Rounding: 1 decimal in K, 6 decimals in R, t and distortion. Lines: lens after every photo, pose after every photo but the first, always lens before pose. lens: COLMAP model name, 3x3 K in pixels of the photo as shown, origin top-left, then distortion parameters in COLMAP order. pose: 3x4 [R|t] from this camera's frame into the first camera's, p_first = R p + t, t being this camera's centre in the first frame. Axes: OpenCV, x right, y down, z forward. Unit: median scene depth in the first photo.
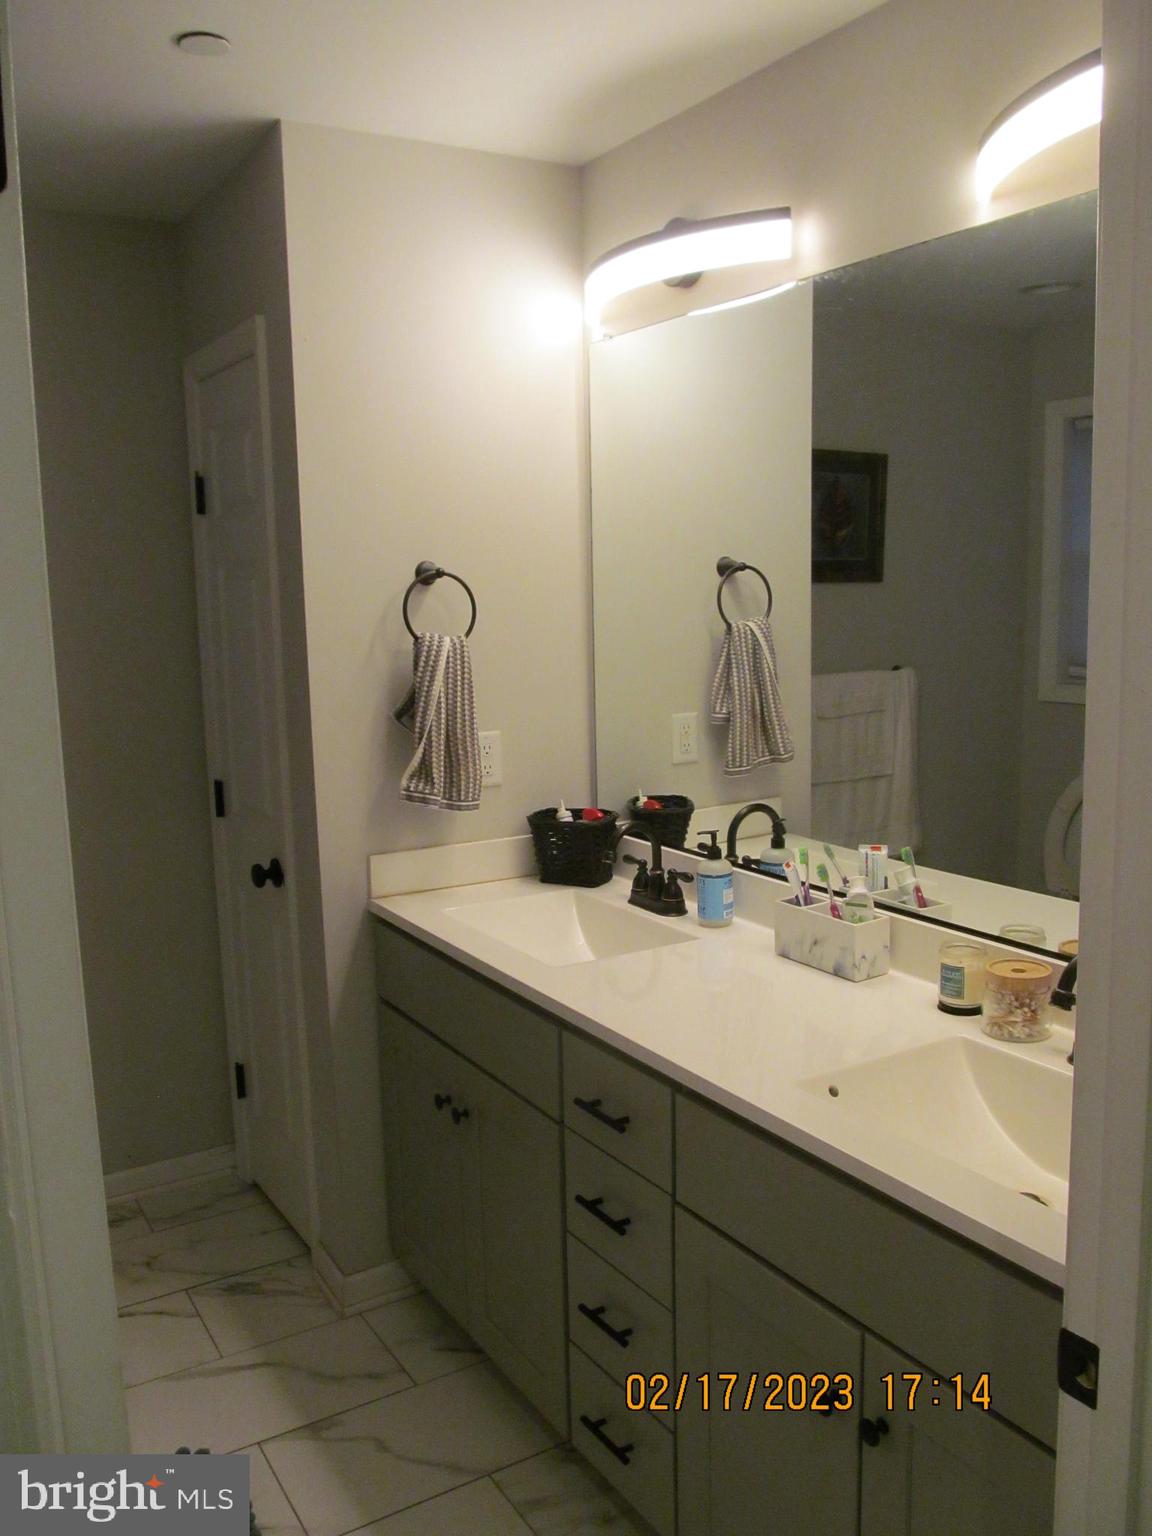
lens RADIAL K [[1284.1, 0, 576.0], [0, 1284.1, 767.7], [0, 0, 1]] dist [-0.059688, 0.039169]
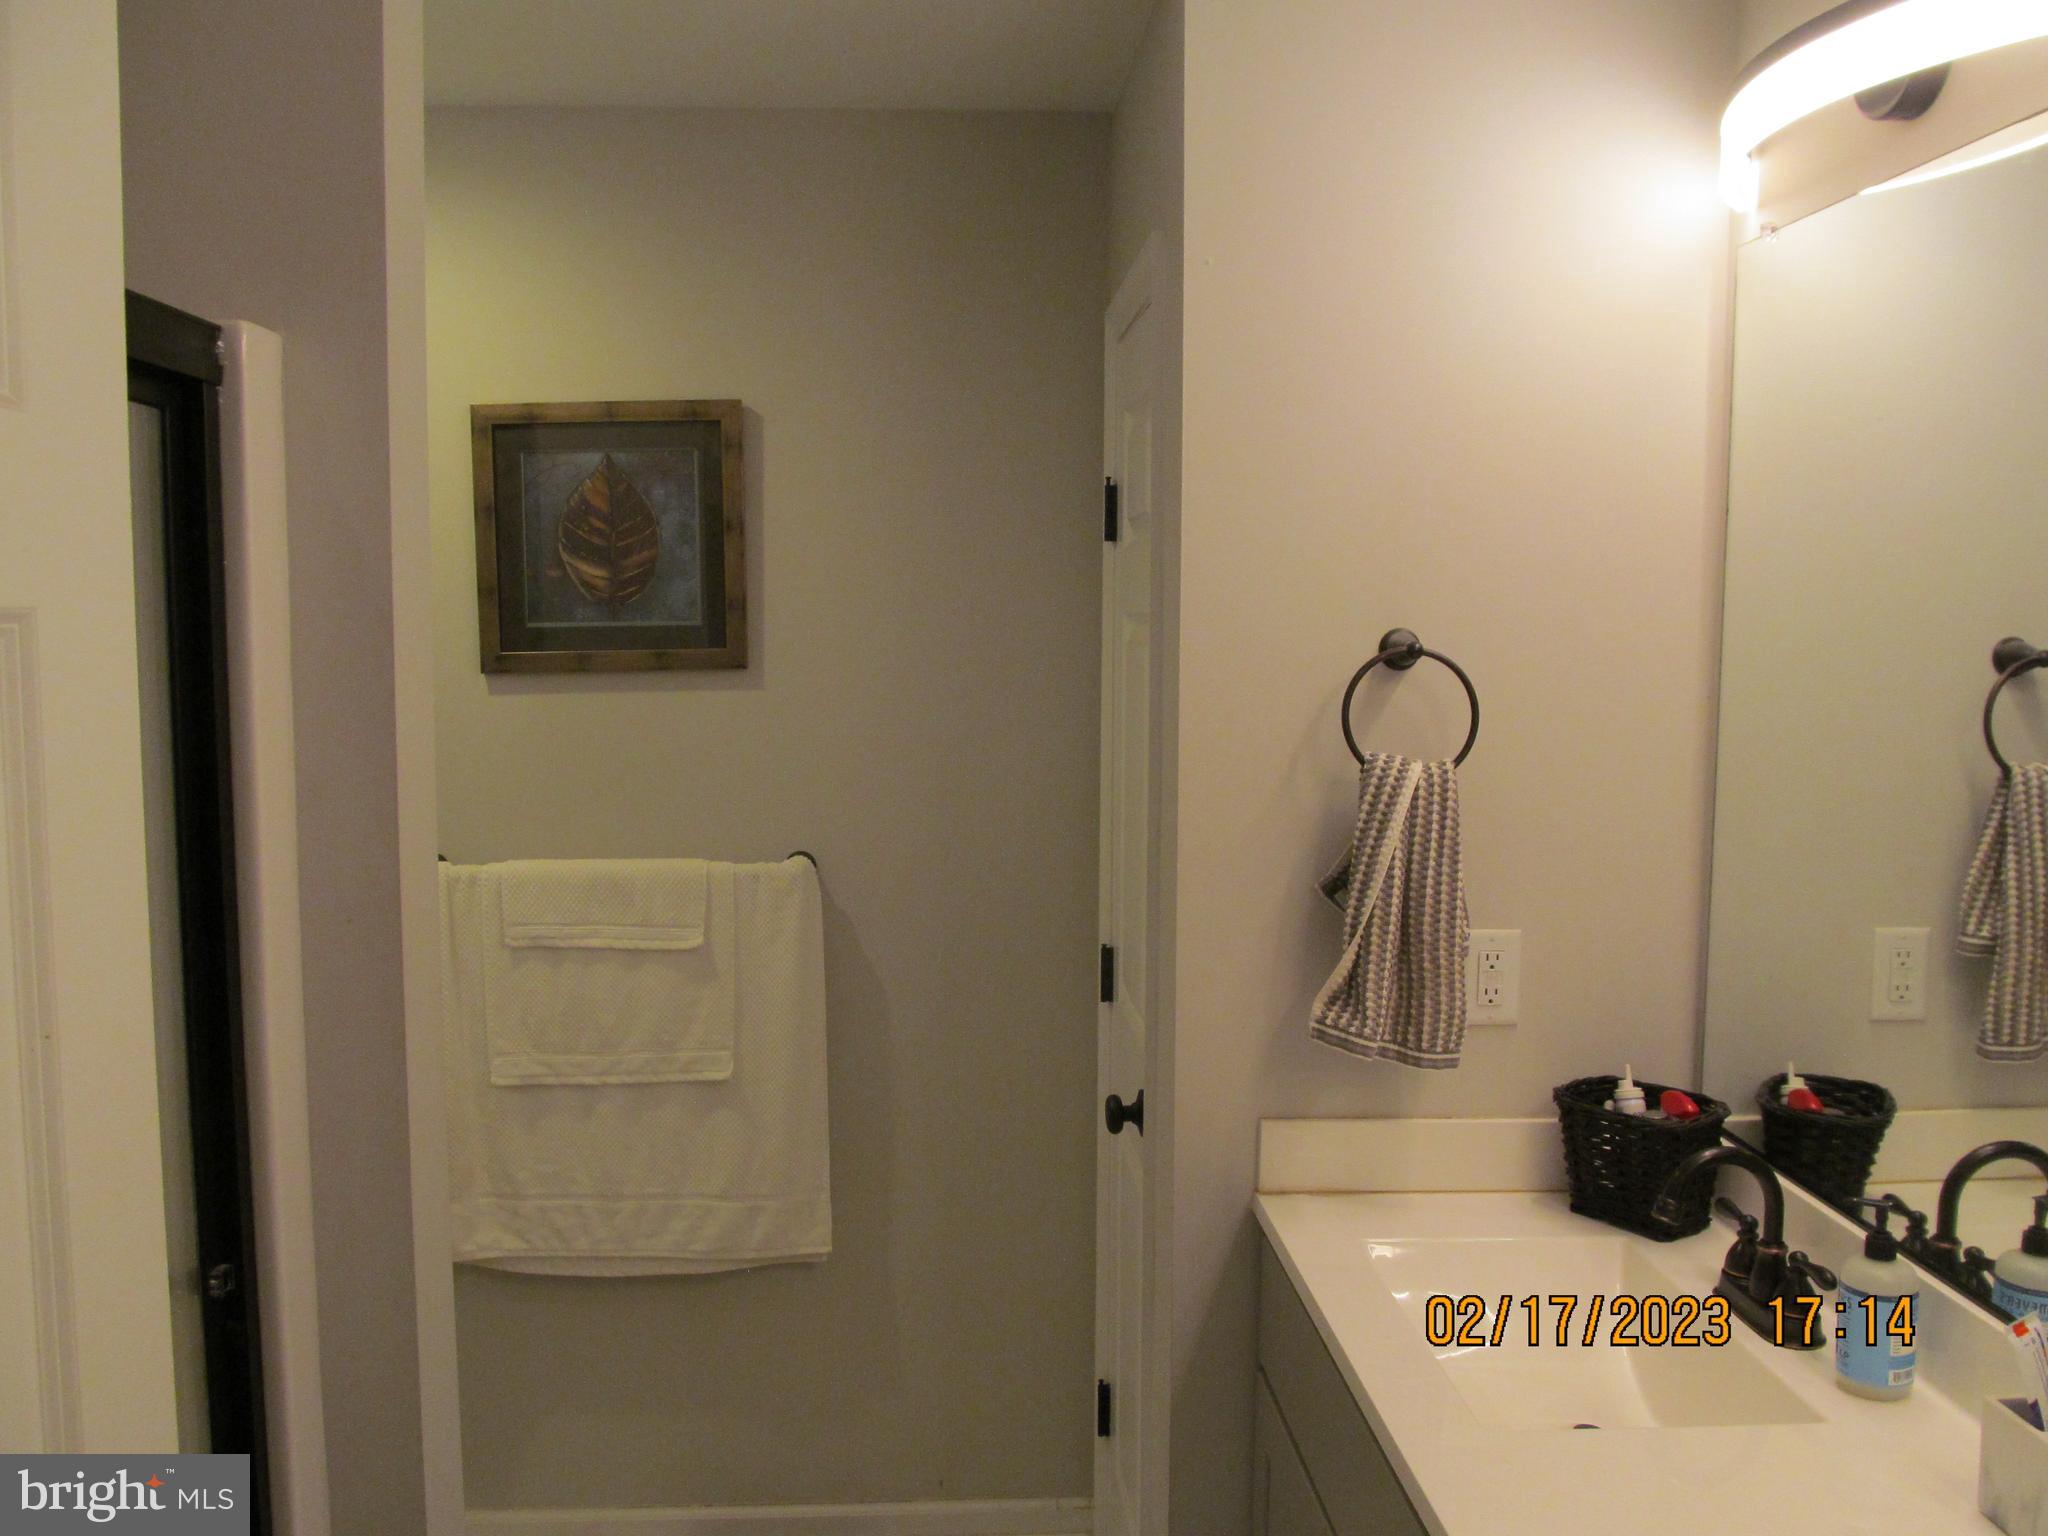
lens RADIAL K [[1712.1, 0, 1016.9], [0, 1712.1, 766.3], [0, 0, 1]] dist [-0.059688, 0.039169]
pose [[0.882278, 0.072153, -0.465166, 0.094298], [-0.100413, 0.994286, -0.036225, -0.054033], [0.459894, 0.078669, 0.884482, 0.242170]]
